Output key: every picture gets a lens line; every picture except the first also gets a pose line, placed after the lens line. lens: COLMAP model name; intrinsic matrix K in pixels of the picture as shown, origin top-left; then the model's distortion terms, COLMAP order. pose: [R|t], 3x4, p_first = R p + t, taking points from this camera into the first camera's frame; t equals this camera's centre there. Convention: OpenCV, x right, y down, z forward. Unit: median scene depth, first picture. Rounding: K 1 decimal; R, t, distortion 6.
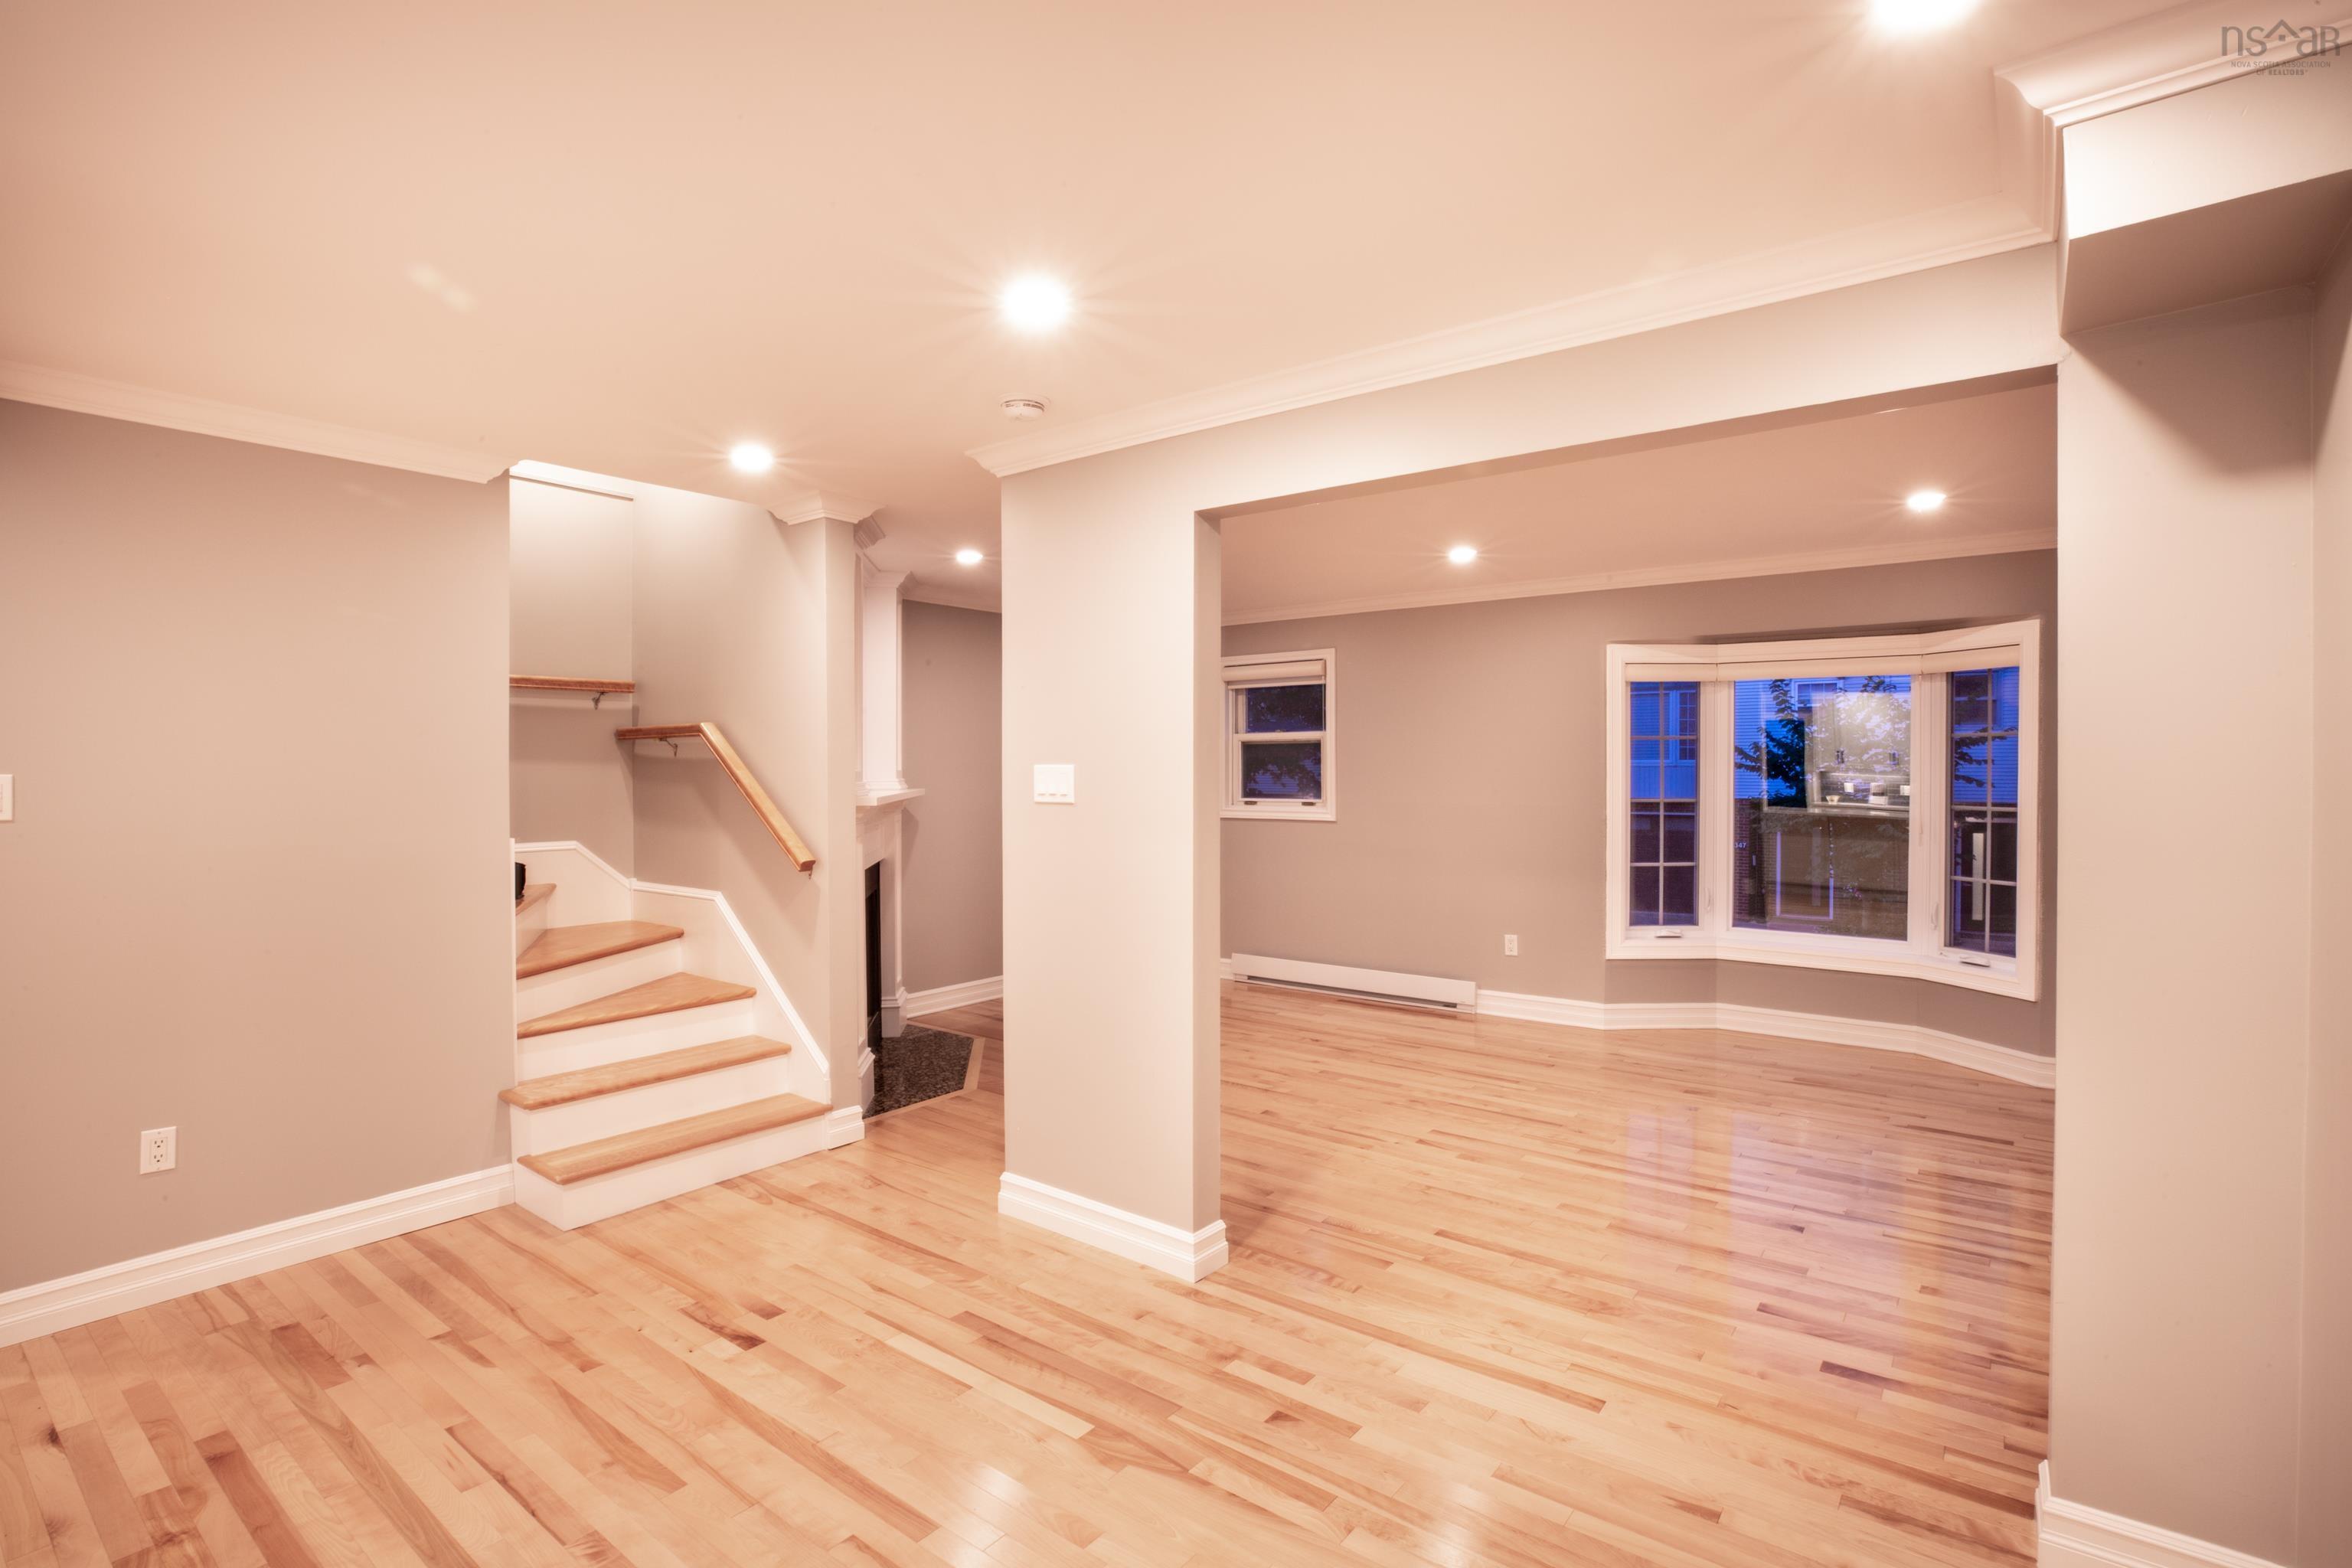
lens RADIAL K [[1085.1, 0, 1170.5], [0, 1085.1, 773.1], [0, 0, 1]] dist [-0.020597, 0.002175]
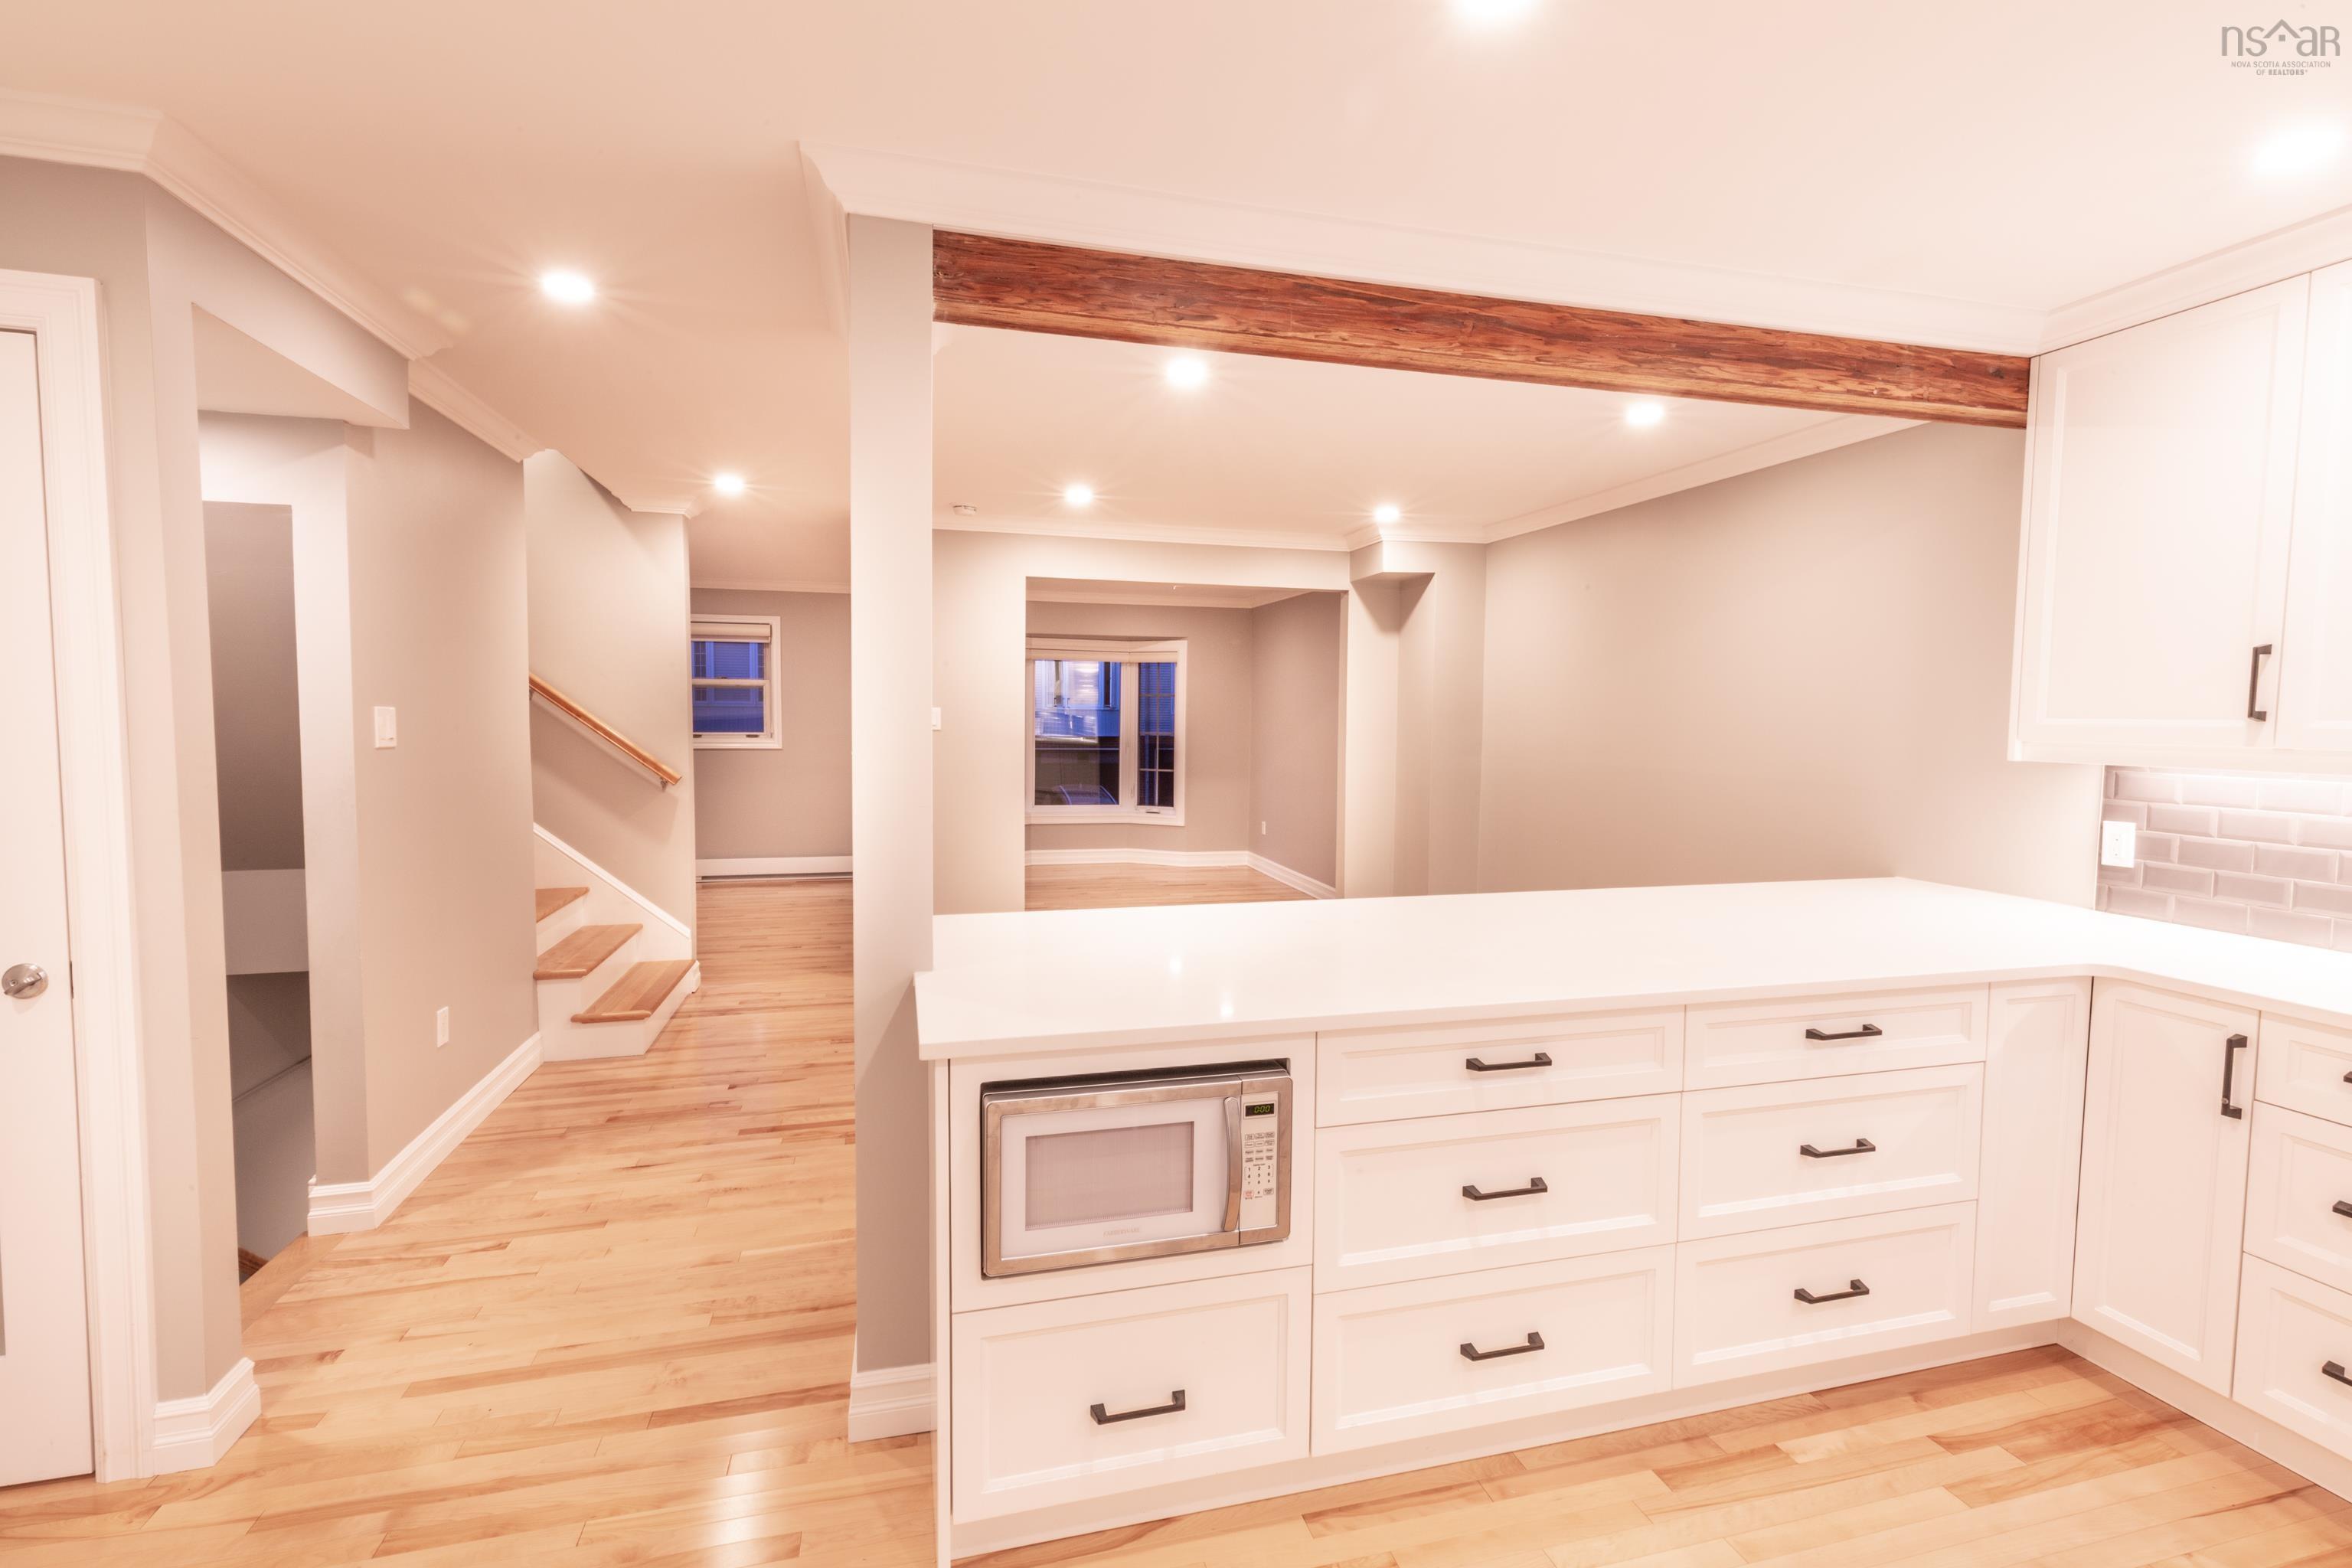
lens RADIAL K [[1085.1, 0, 1164.9], [0, 1085.1, 774.3], [0, 0, 1]] dist [-0.020597, 0.002175]
pose [[0.600255, -0.038391, 0.798886, -0.710491], [-0.009095, 0.998455, 0.054815, -0.001238], [-0.799757, -0.040169, 0.598979, -0.179487]]
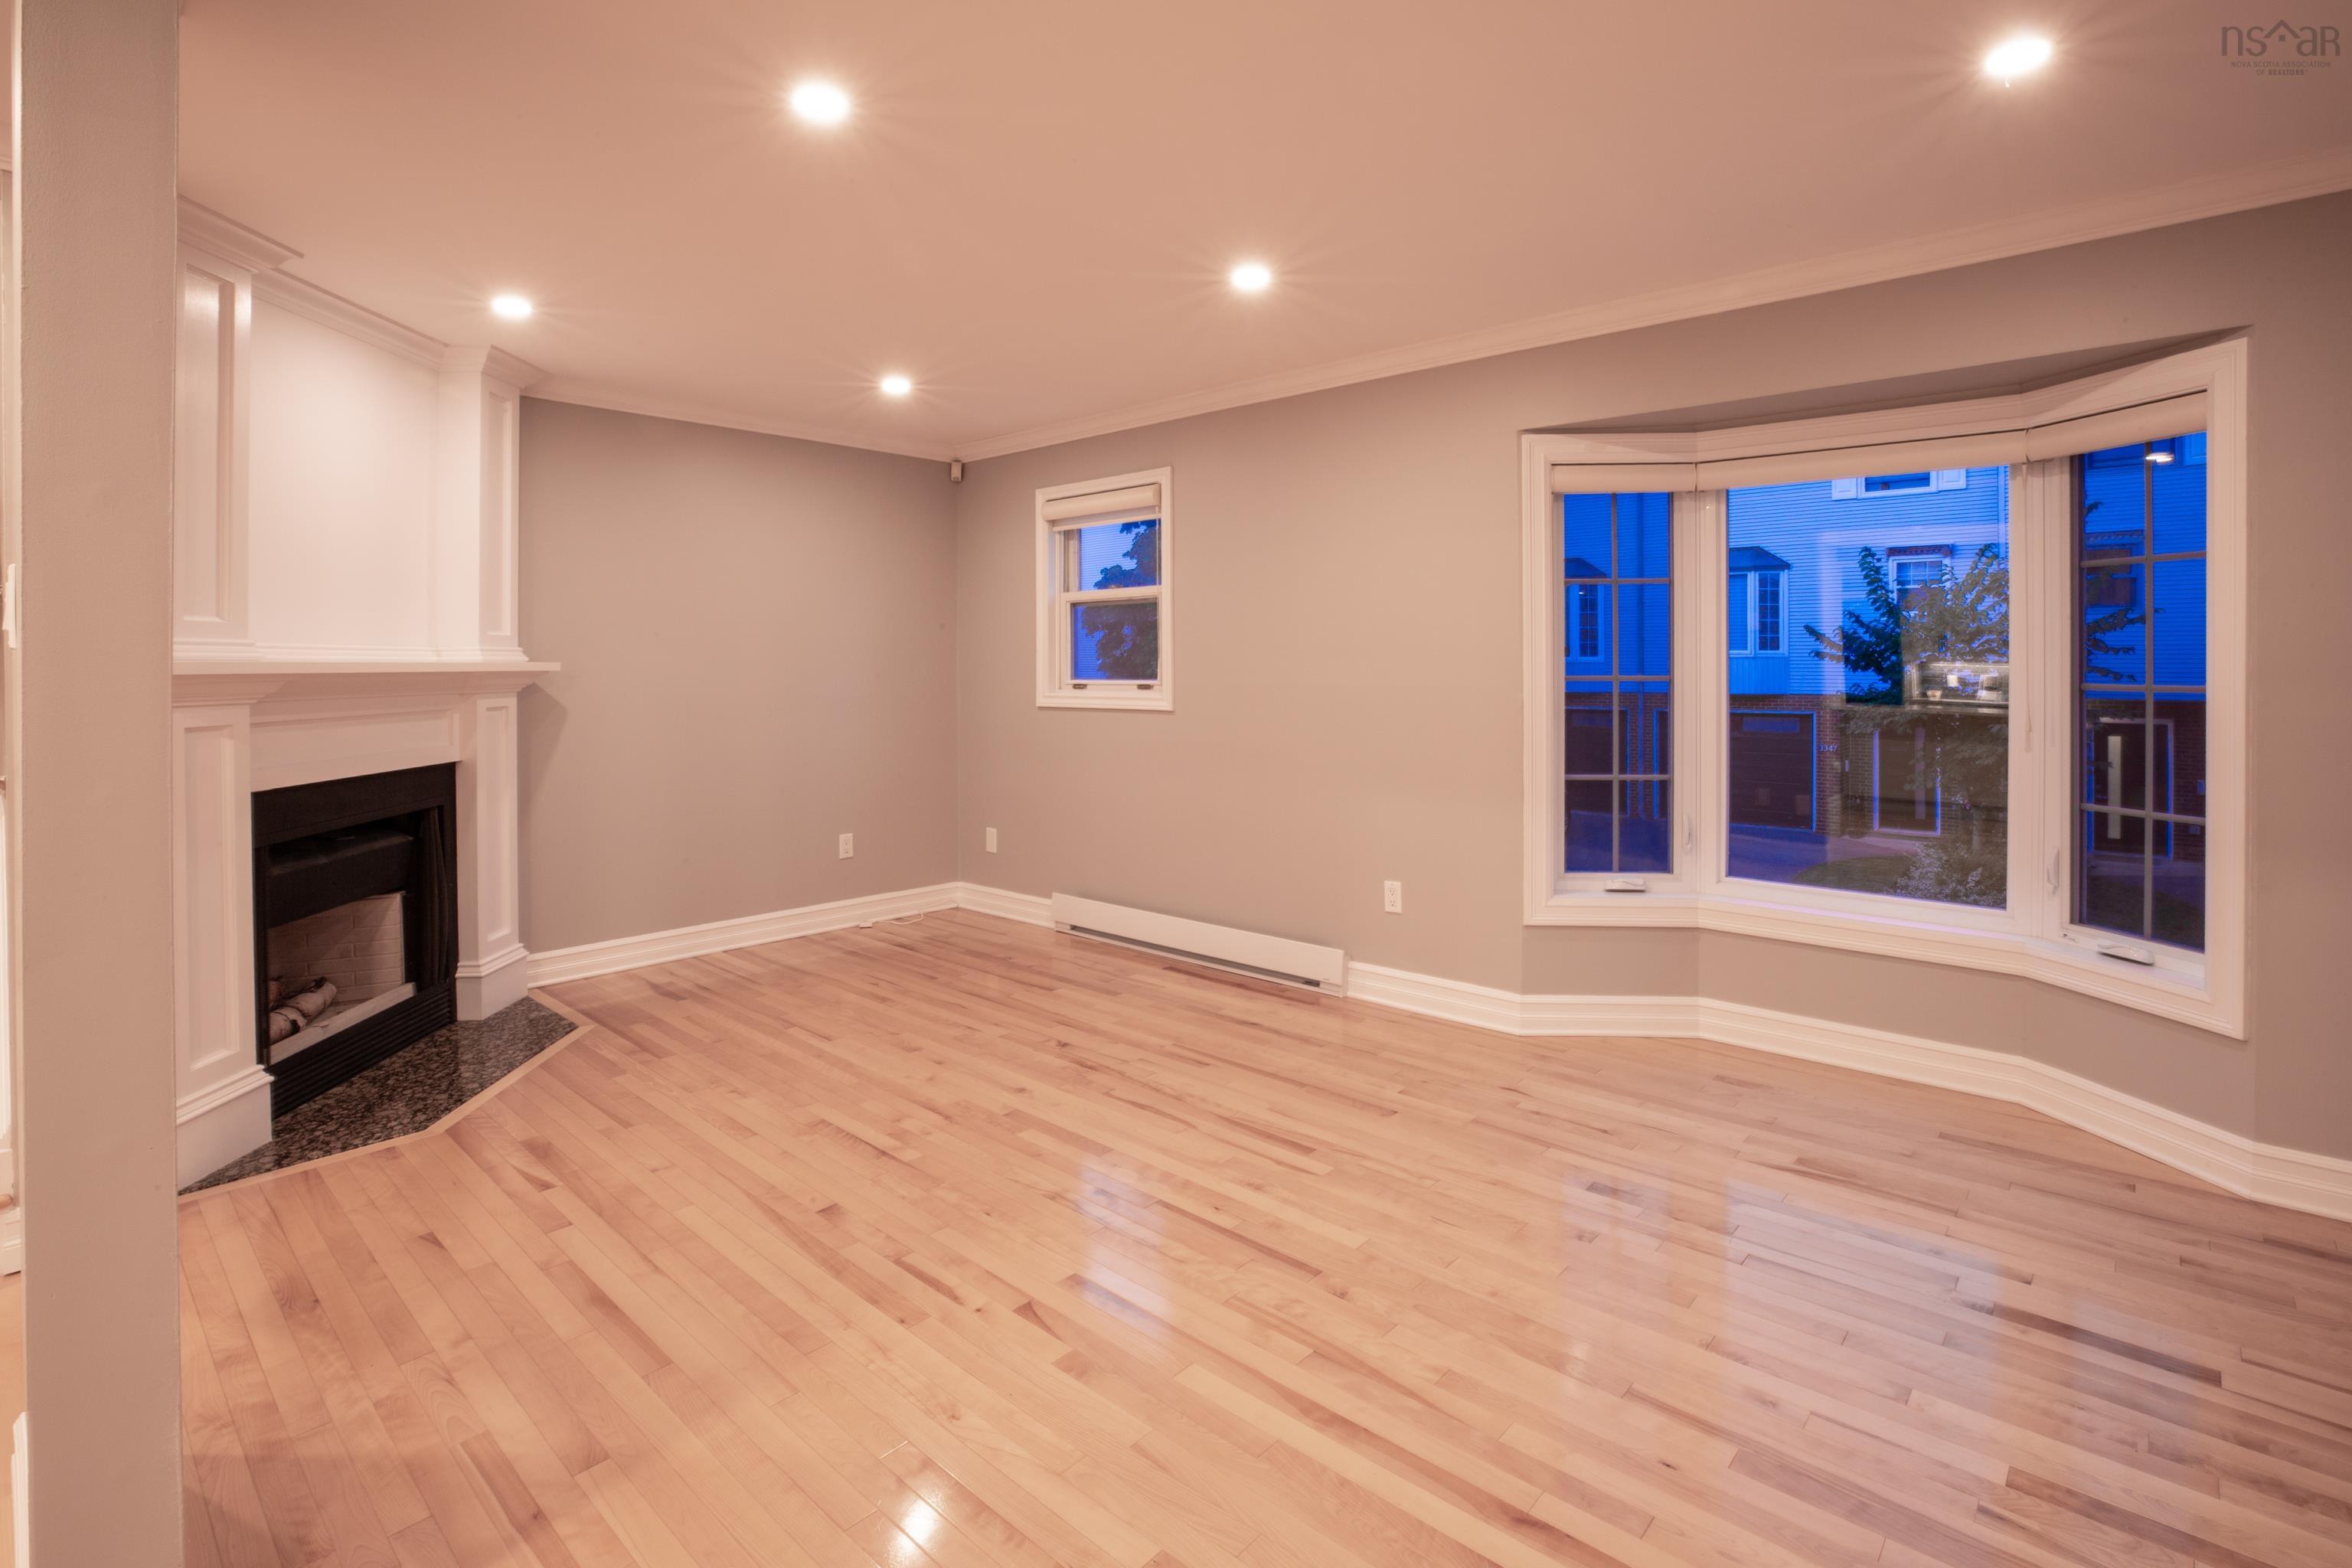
lens RADIAL K [[1085.1, 0, 1210.2], [0, 1085.1, 658.7], [0, 0, 1]] dist [-0.020597, 0.002175]
pose [[0.998492, 0.002037, -0.054863, 0.249353], [-0.002786, 0.999904, -0.013565, 0.022959], [0.054830, 0.013697, 0.998402, 0.341900]]
